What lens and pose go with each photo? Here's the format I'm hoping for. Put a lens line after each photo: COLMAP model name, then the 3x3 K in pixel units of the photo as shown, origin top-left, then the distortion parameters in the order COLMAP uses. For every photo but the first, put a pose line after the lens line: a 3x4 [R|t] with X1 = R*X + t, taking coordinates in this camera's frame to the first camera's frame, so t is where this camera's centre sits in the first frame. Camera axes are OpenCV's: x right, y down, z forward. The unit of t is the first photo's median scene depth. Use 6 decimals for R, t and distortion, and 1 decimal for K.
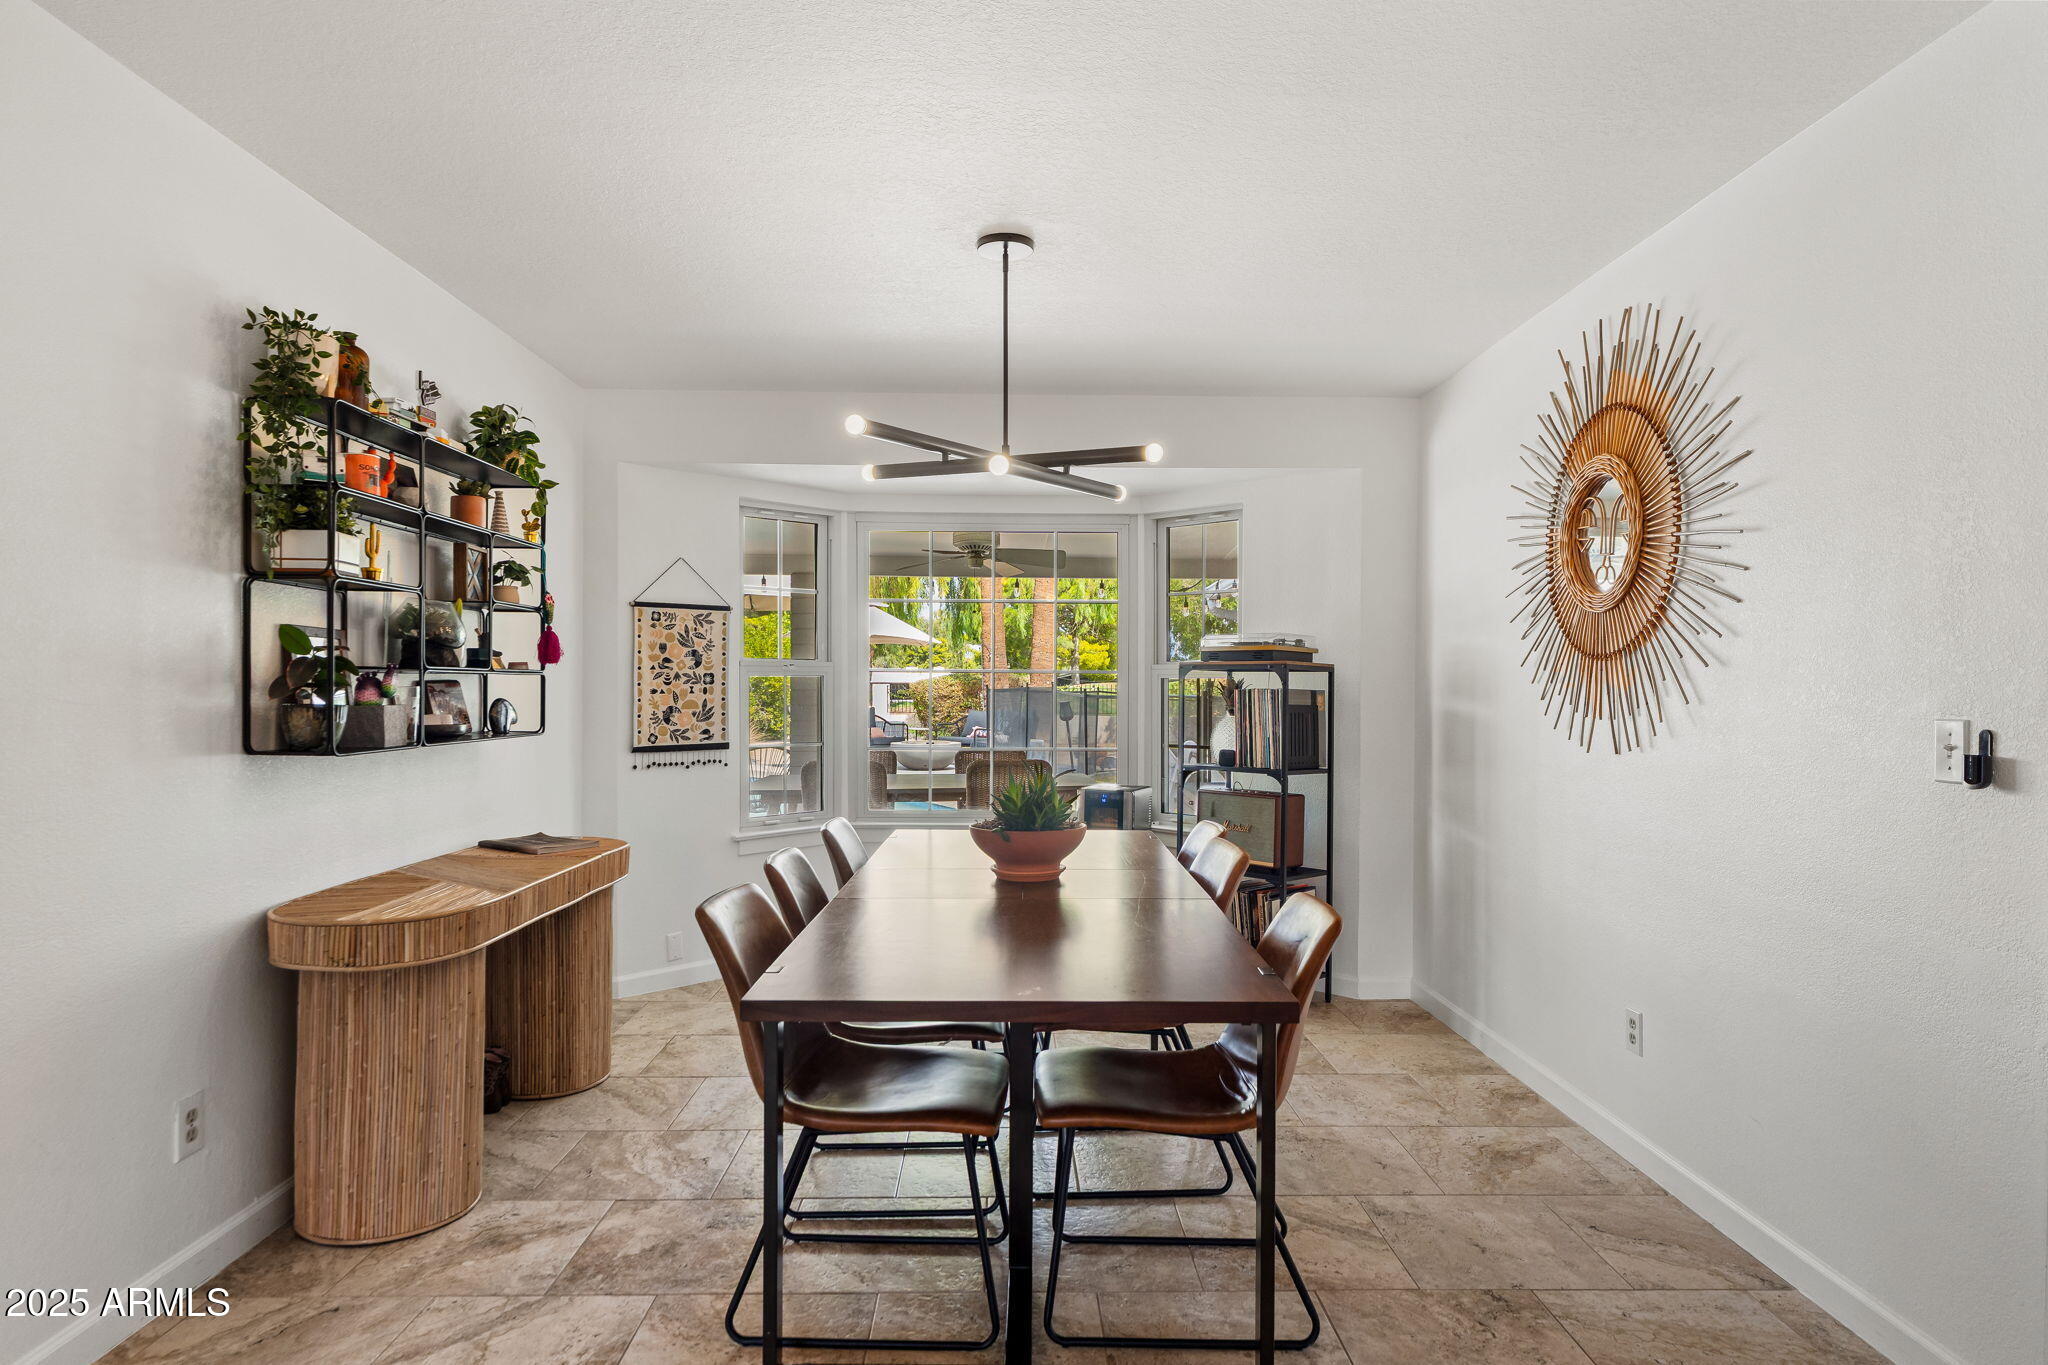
lens RADIAL K [[928.5, 0, 1016.7], [0, 928.5, 686.2], [0, 0, 1]] dist [0.000955, 0.000160]
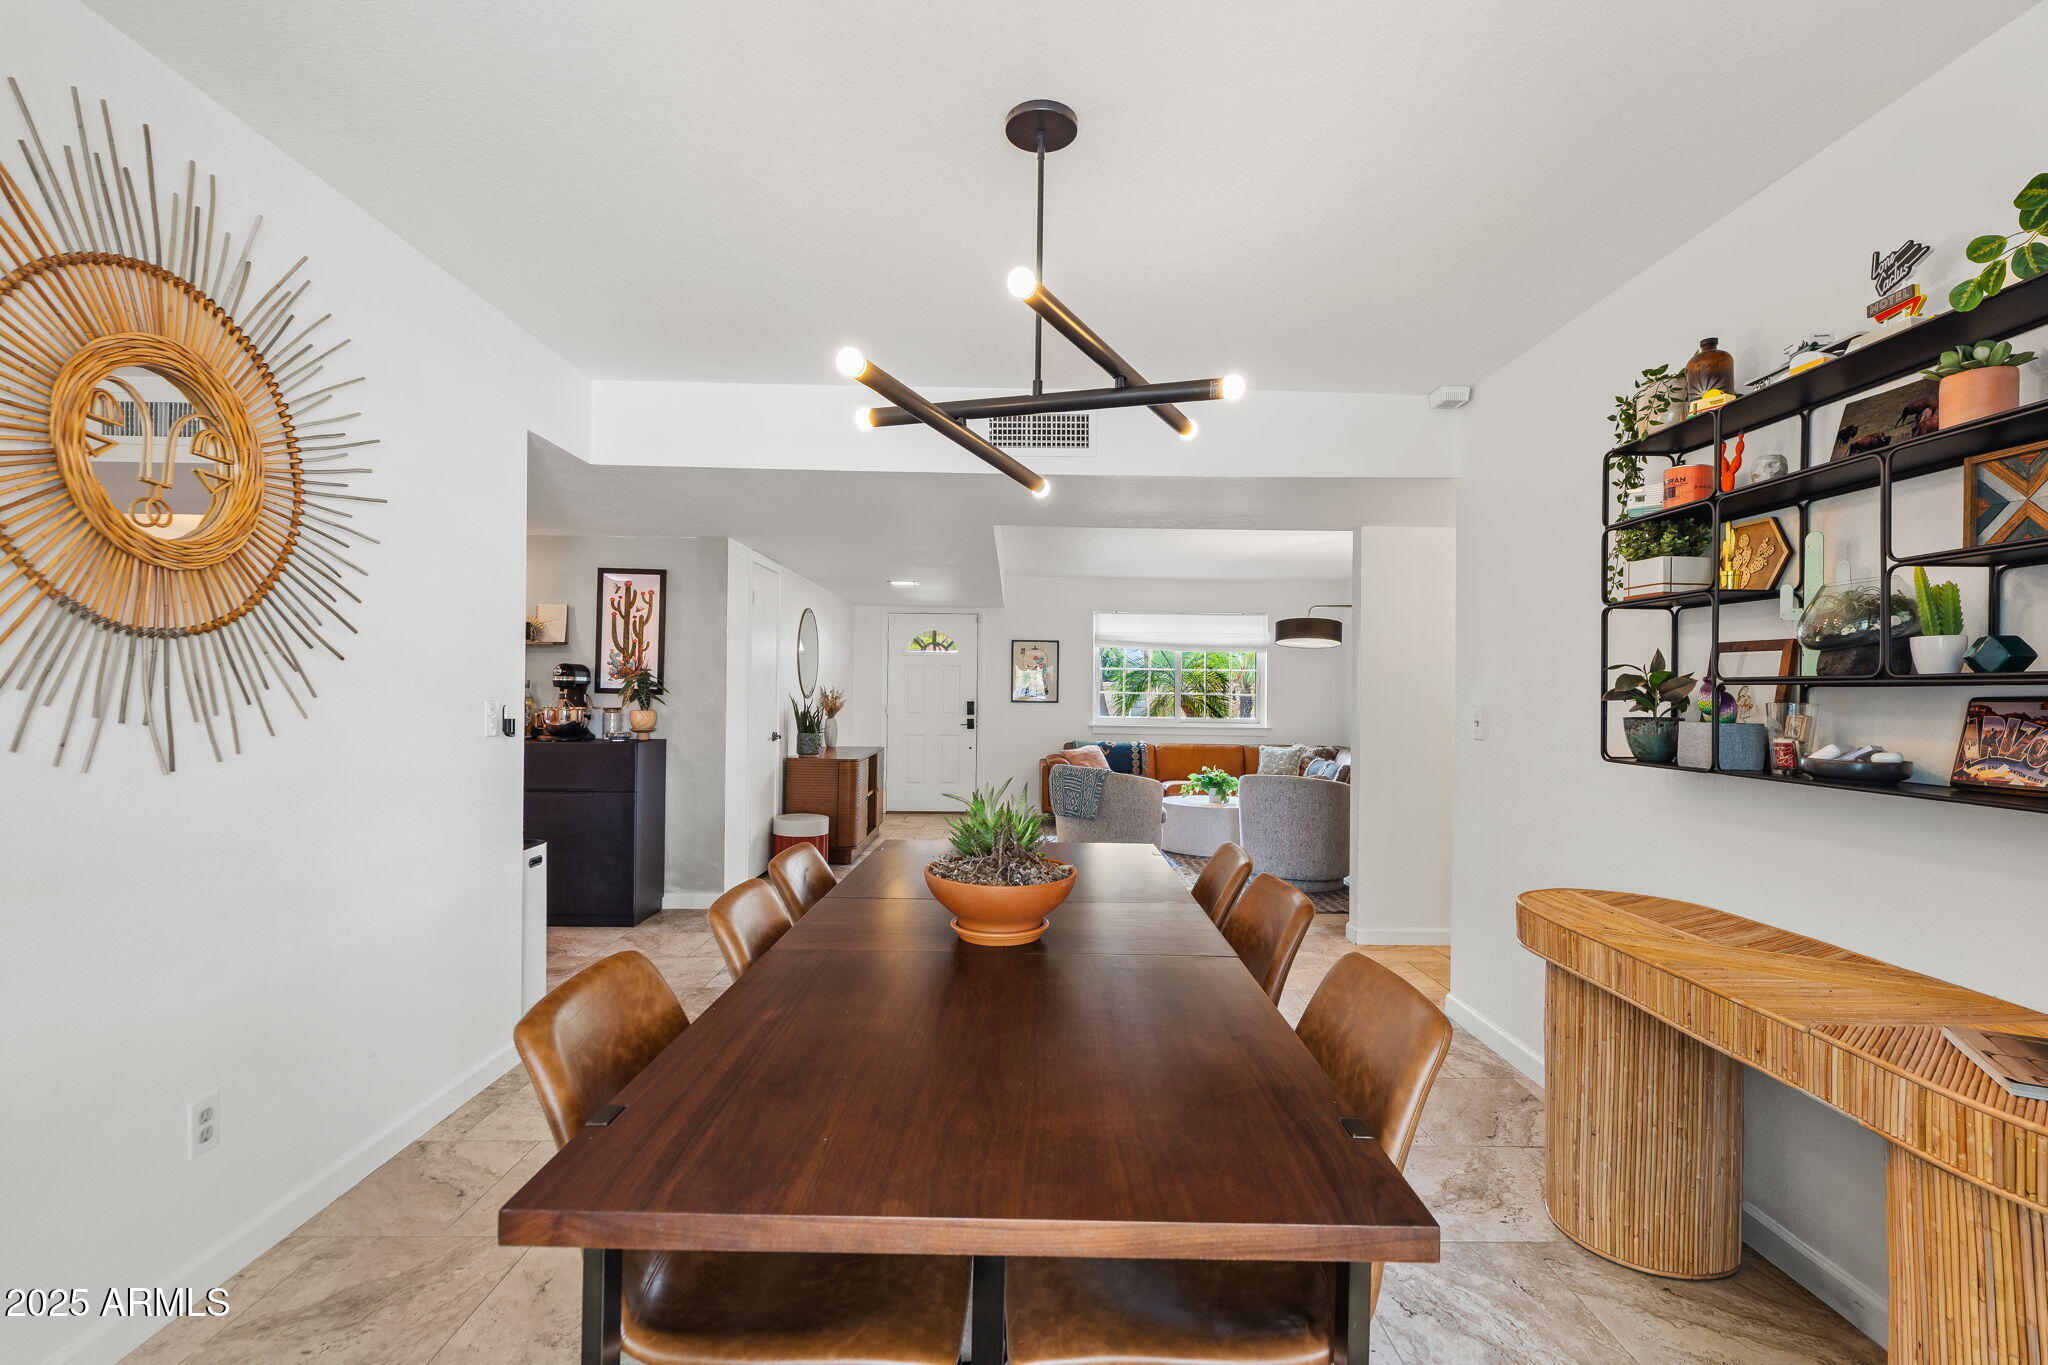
lens RADIAL K [[928.5, 0, 1016.7], [0, 928.5, 686.2], [0, 0, 1]] dist [0.000955, 0.000160]
pose [[-0.999730, -0.016663, 0.016200, -0.015004], [-0.016740, 0.999849, -0.004618, 0.000366], [-0.016121, -0.004888, -0.999858, 1.805547]]
